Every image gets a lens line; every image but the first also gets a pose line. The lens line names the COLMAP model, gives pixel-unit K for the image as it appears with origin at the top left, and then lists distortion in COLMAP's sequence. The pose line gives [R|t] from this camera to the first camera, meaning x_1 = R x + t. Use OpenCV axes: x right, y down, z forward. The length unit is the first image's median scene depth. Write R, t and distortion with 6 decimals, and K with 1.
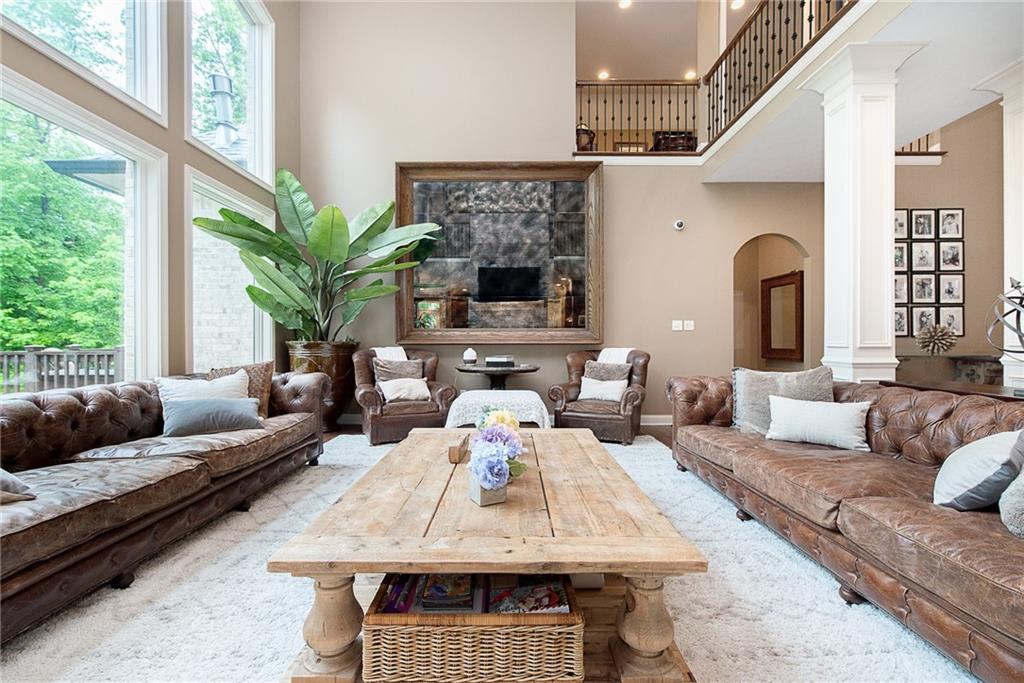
lens RADIAL K [[439.5, 0, 508.4], [0, 439.5, 341.6], [0, 0, 1]] dist [0.009778, -0.000631]
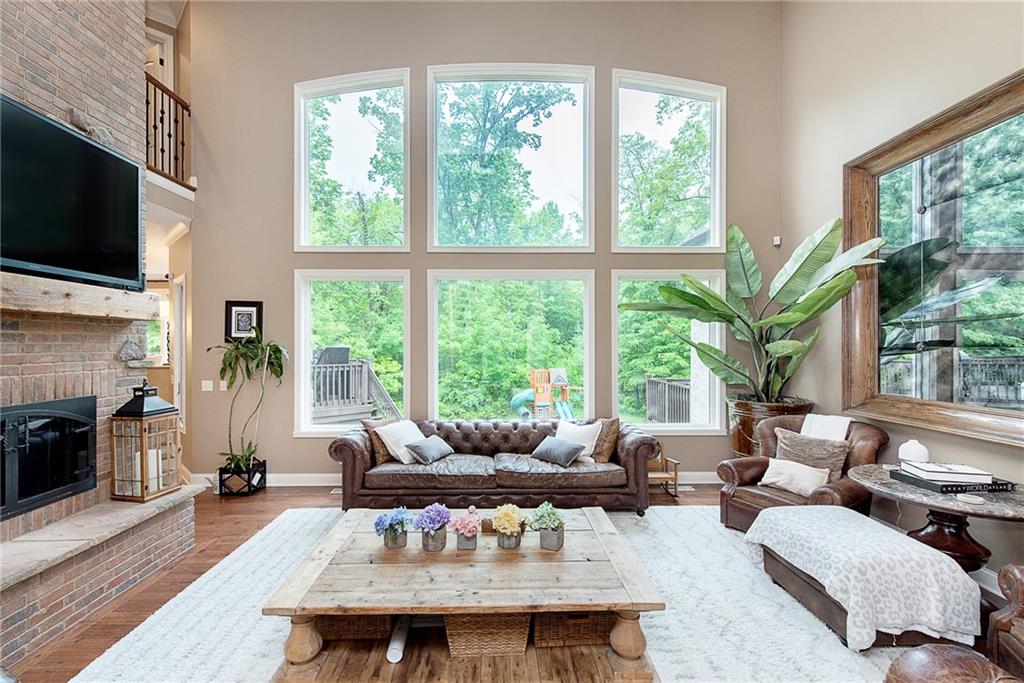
lens RADIAL K [[459.7, 0, 508.8], [0, 459.7, 349.5], [0, 0, 1]] dist [0.000181, -0.000120]
pose [[0.035825, 0.005783, -0.999341, 0.472117], [-0.001907, 0.999982, 0.005718, -0.099341], [0.999356, 0.001701, 0.035836, 0.403536]]
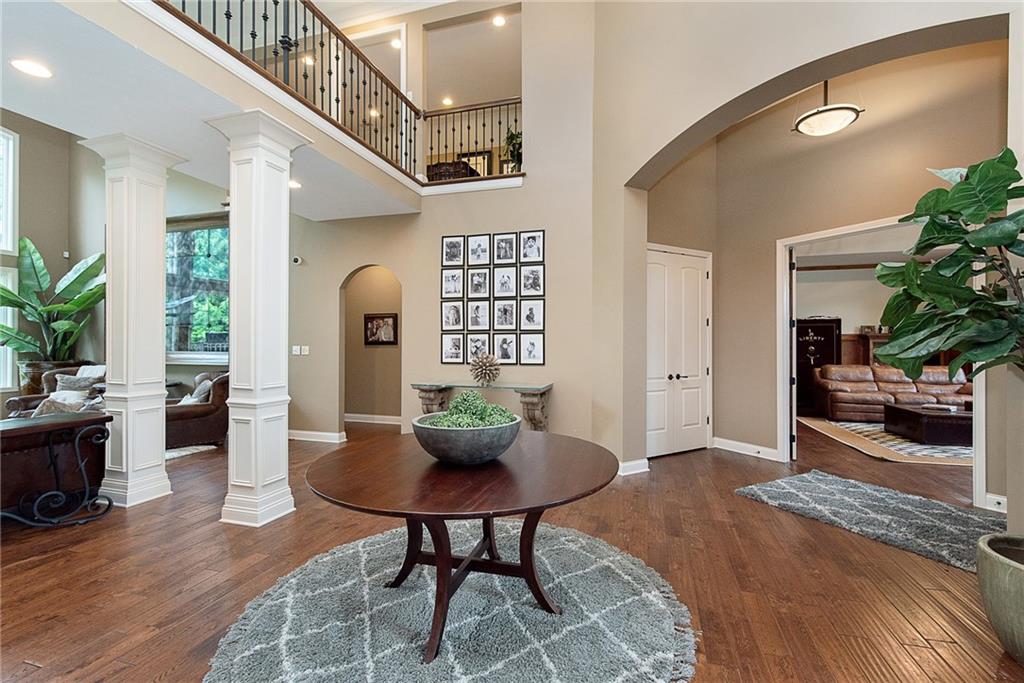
lens RADIAL K [[439.5, 0, 508.4], [0, 439.5, 341.6], [0, 0, 1]] dist [0.009778, -0.000631]
pose [[0.958466, 0.003977, -0.285179, 1.219953], [-0.005812, 0.999968, -0.005587, -0.056020], [0.285148, 0.007013, 0.958458, 0.080877]]
